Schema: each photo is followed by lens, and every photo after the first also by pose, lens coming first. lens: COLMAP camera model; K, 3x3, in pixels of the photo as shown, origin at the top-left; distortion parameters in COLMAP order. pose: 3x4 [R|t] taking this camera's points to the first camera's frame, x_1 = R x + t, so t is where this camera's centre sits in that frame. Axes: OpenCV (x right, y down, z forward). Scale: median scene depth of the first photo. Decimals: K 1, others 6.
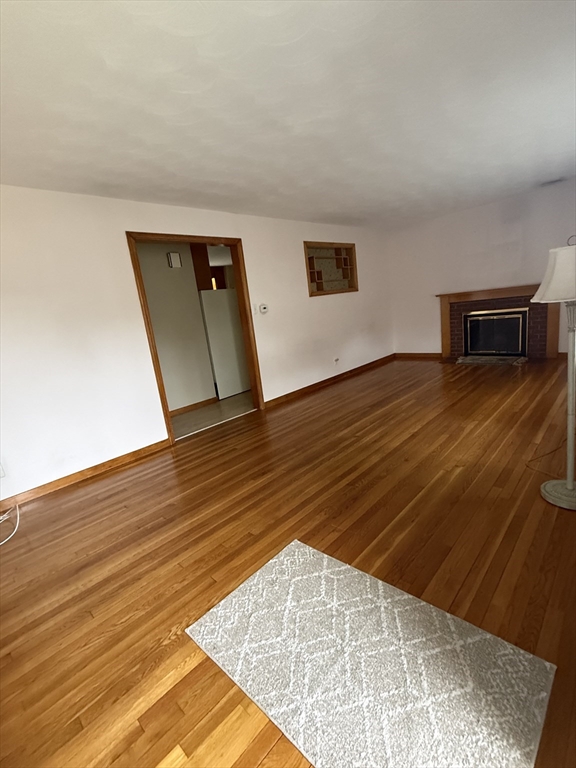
lens RADIAL K [[355.2, 0, 285.9], [0, 355.2, 385.0], [0, 0, 1]] dist [0.001818, 0.000466]
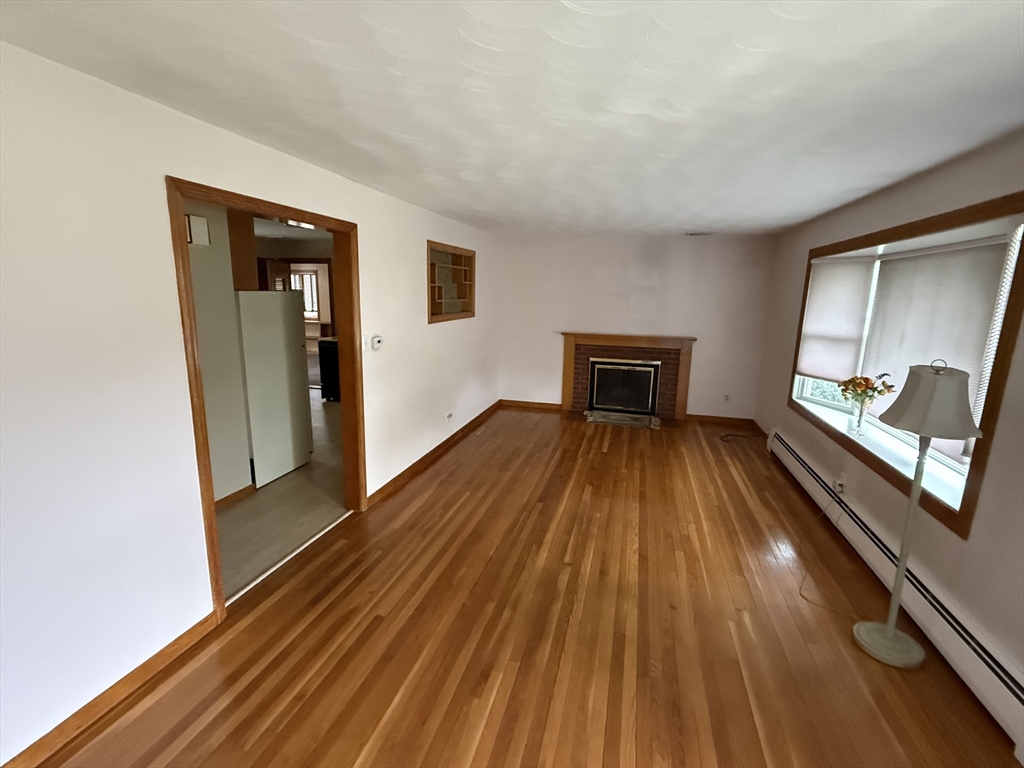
lens RADIAL K [[473.5, 0, 513.2], [0, 473.5, 385.3], [0, 0, 1]] dist [0.001818, 0.000466]
pose [[0.868825, 0.045084, 0.493062, -0.232527], [-0.020341, 0.998255, -0.055434, -0.093918], [-0.494701, 0.038133, 0.868226, 0.178119]]
